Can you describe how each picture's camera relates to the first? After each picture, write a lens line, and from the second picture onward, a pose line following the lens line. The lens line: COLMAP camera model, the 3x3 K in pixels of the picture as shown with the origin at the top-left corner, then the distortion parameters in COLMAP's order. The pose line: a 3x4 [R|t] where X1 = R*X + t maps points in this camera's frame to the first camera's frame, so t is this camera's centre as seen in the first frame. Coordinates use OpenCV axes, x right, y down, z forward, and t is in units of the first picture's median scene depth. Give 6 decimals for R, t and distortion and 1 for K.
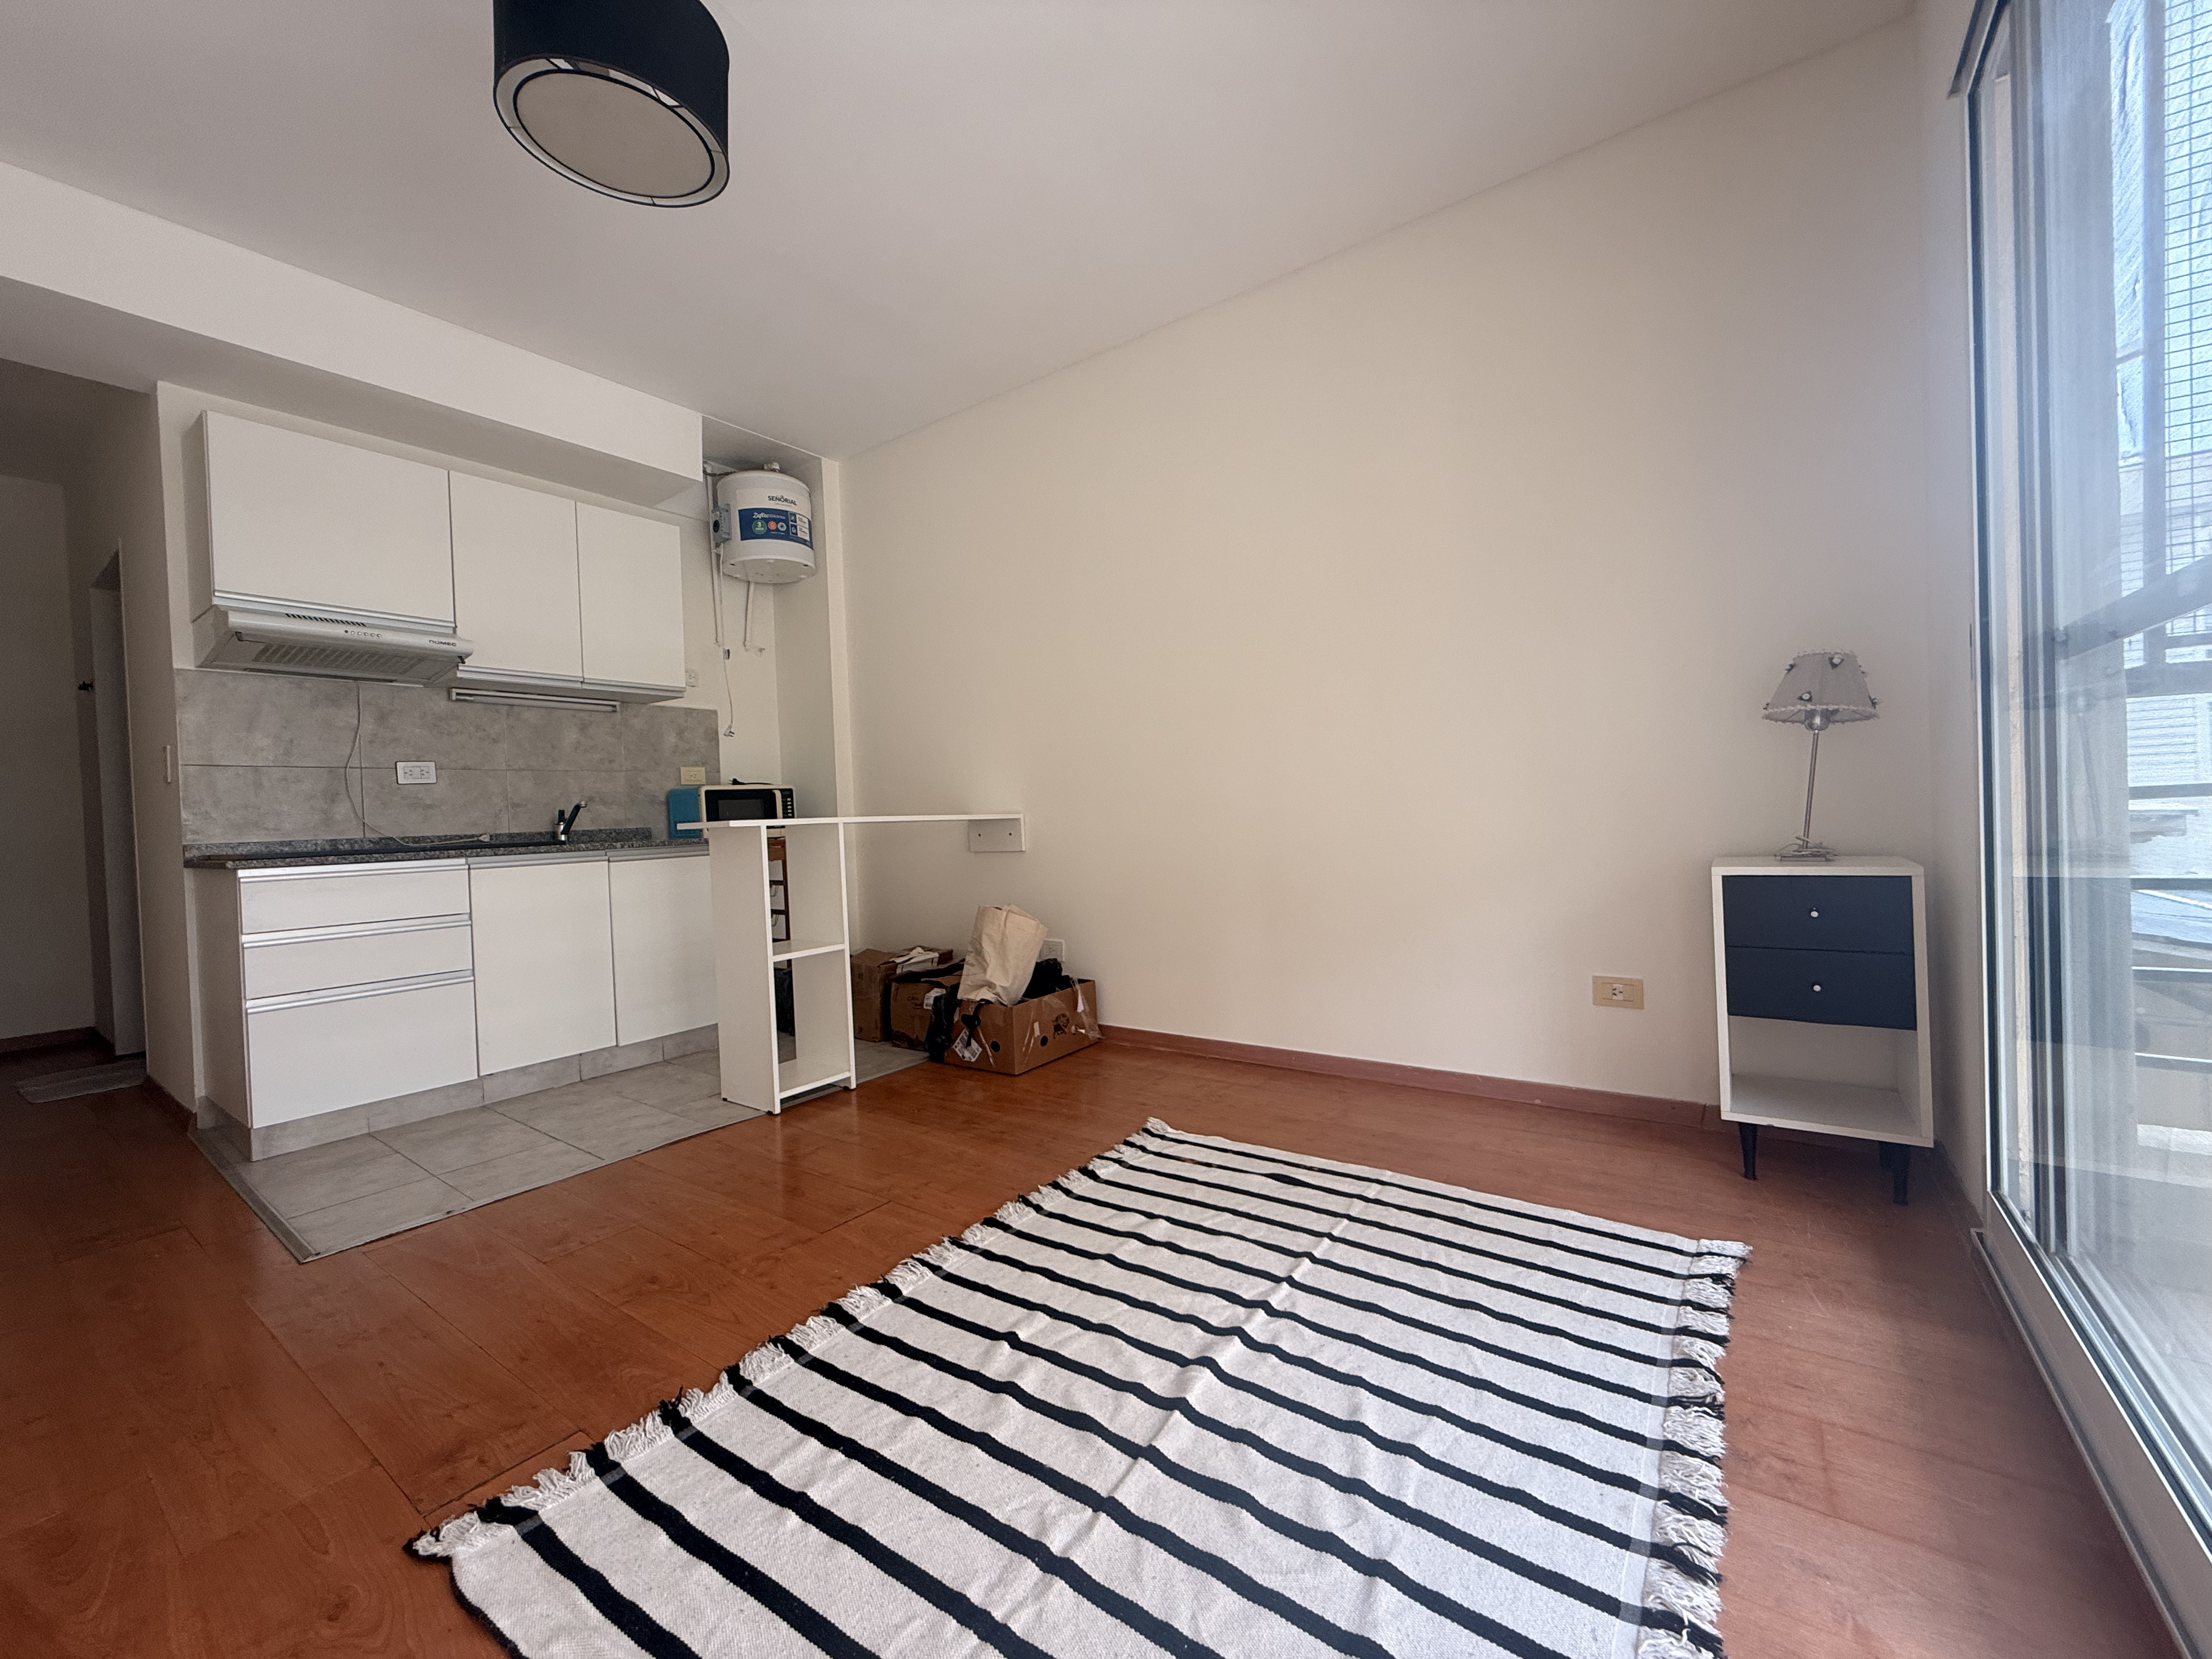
lens RADIAL K [[886.4, 0, 1103.8], [0, 886.4, 827.0], [0, 0, 1]] dist [0.000926, 0.000264]
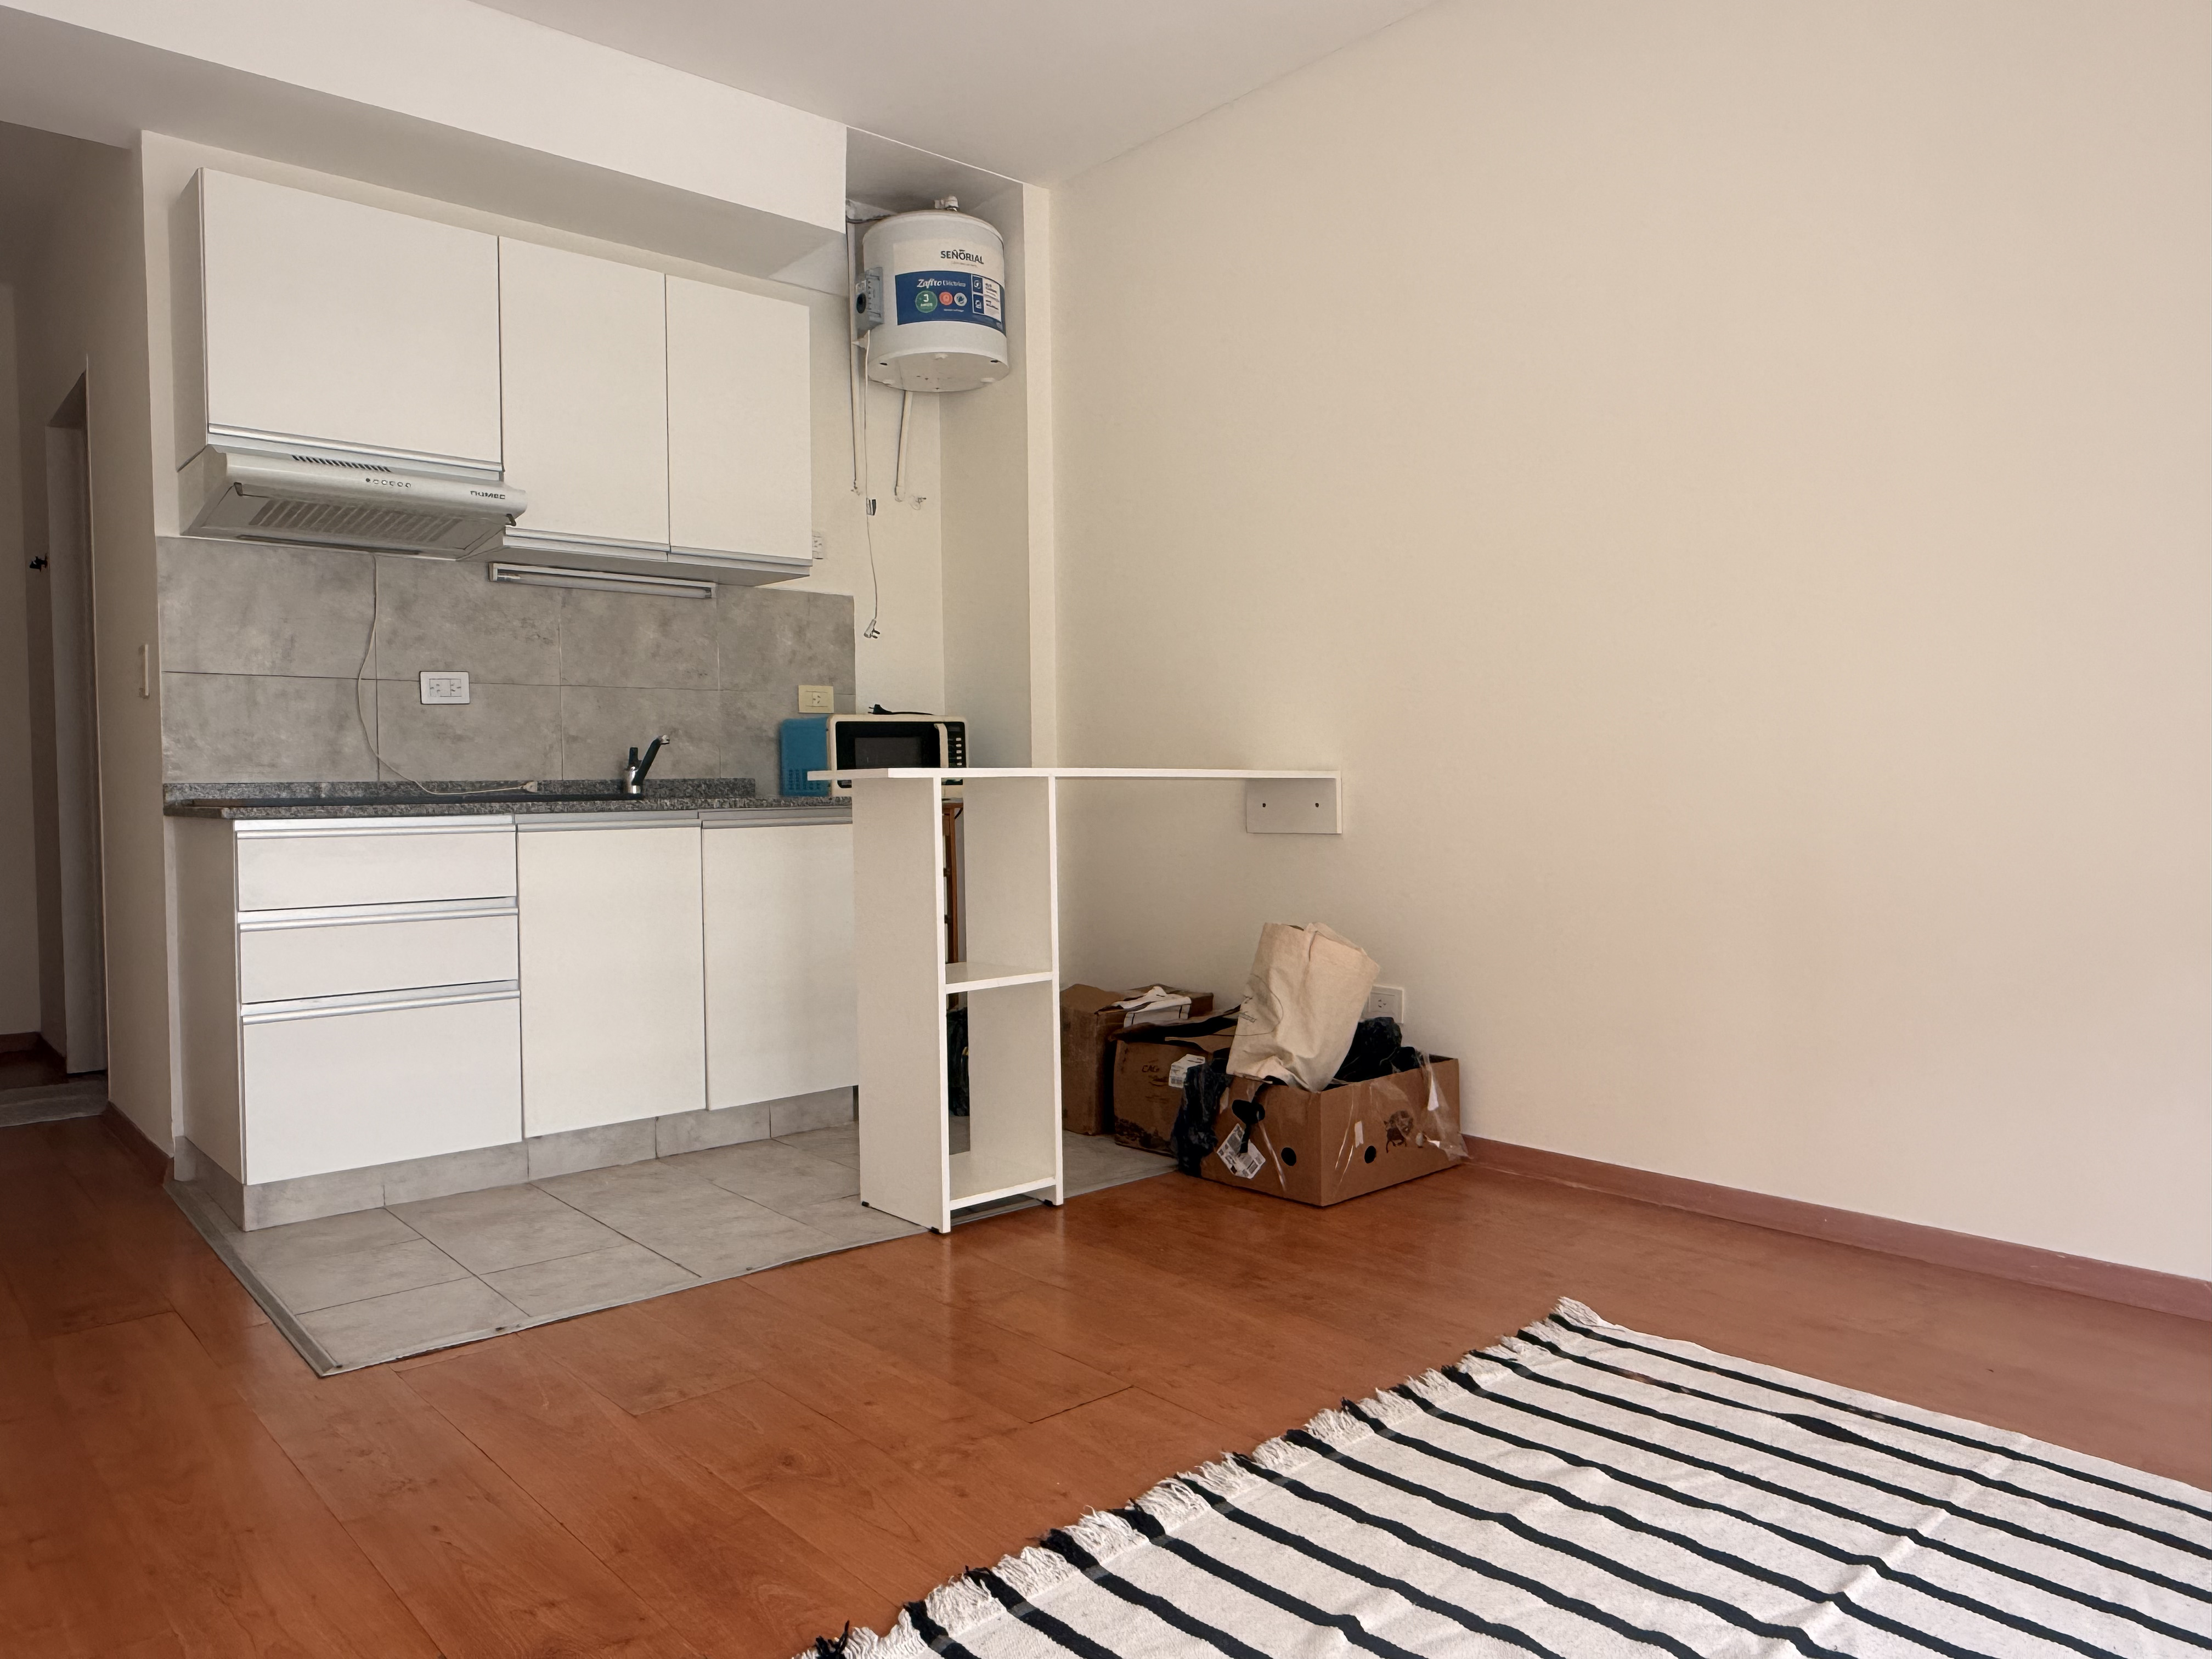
lens RADIAL K [[1502.1, 0, 1106.0], [0, 1502.1, 829.5], [0, 0, 1]] dist [0.000152, 0.001064]
pose [[0.975689, 0.033085, -0.216646, -0.040110], [-0.028649, 0.999311, 0.023587, 0.008093], [0.217277, -0.016807, 0.975965, -0.020065]]
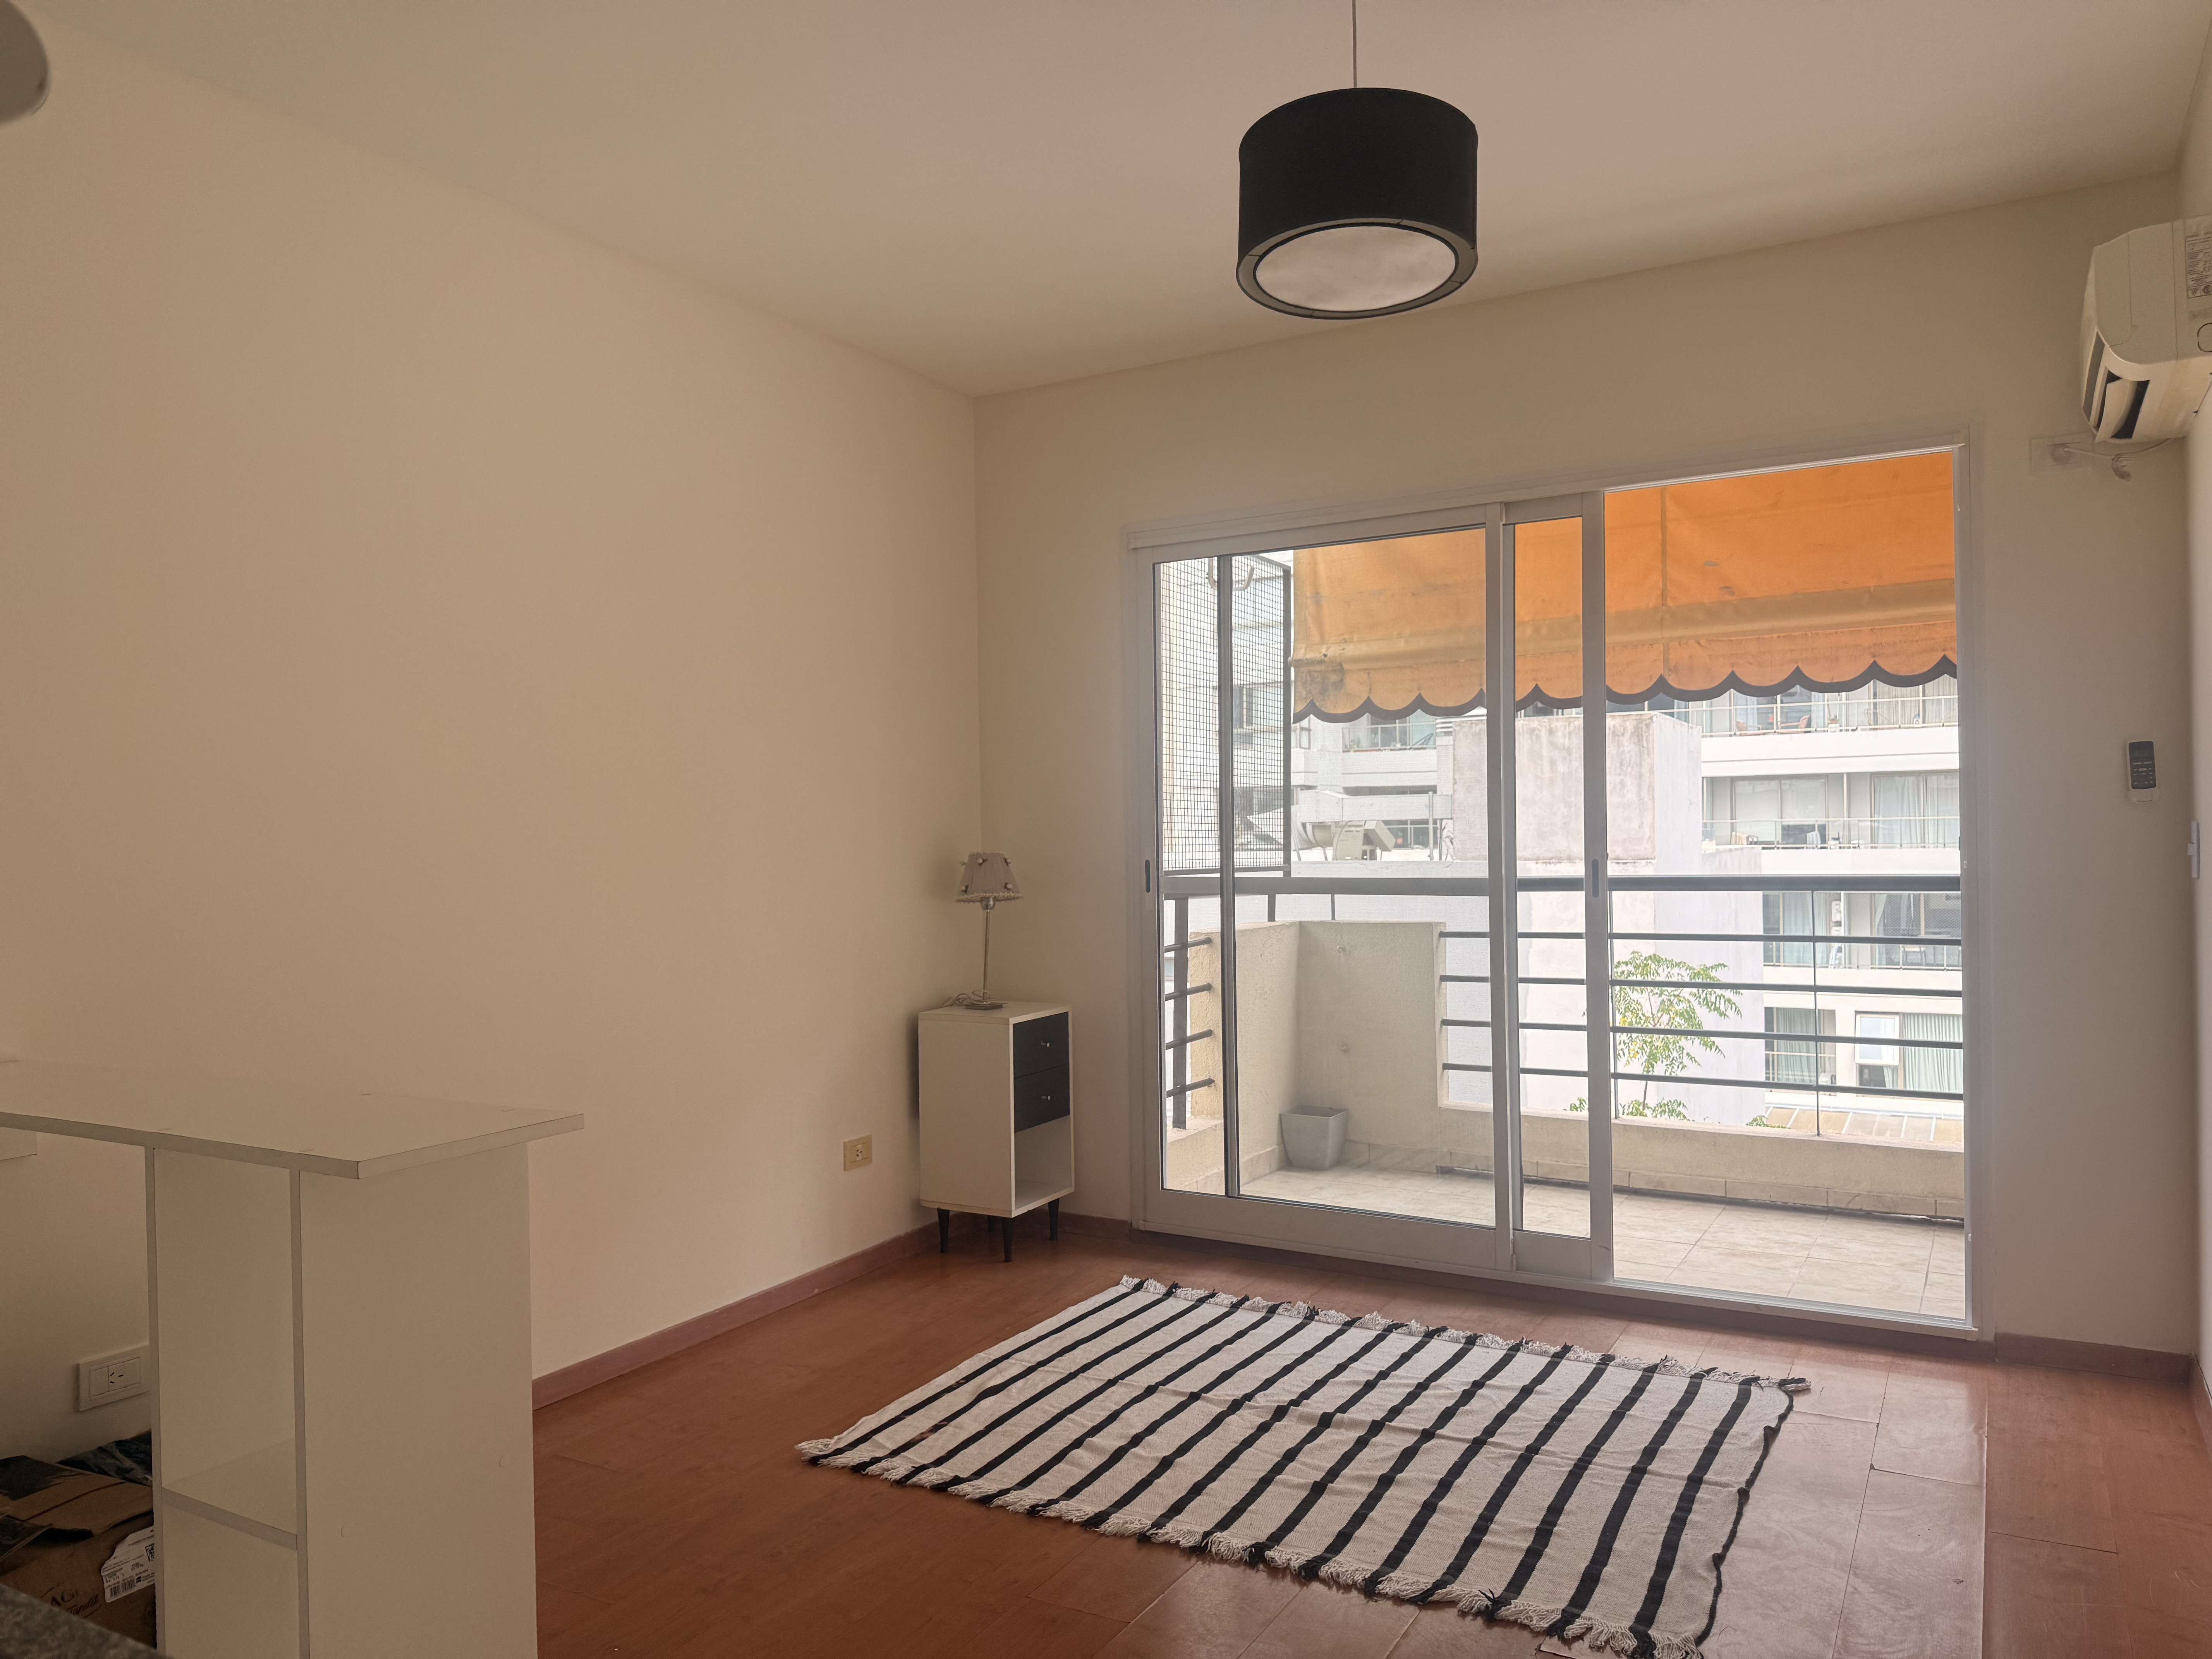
lens RADIAL K [[1571.7, 0, 1117.2], [0, 1571.7, 837.0], [0, 0, 1]] dist [0.051202, -0.057370]
pose [[-0.116920, 0.032845, 0.992598, -1.356695], [0.032364, 0.999048, -0.029246, -0.123750], [-0.992614, 0.028705, -0.117872, 0.952851]]
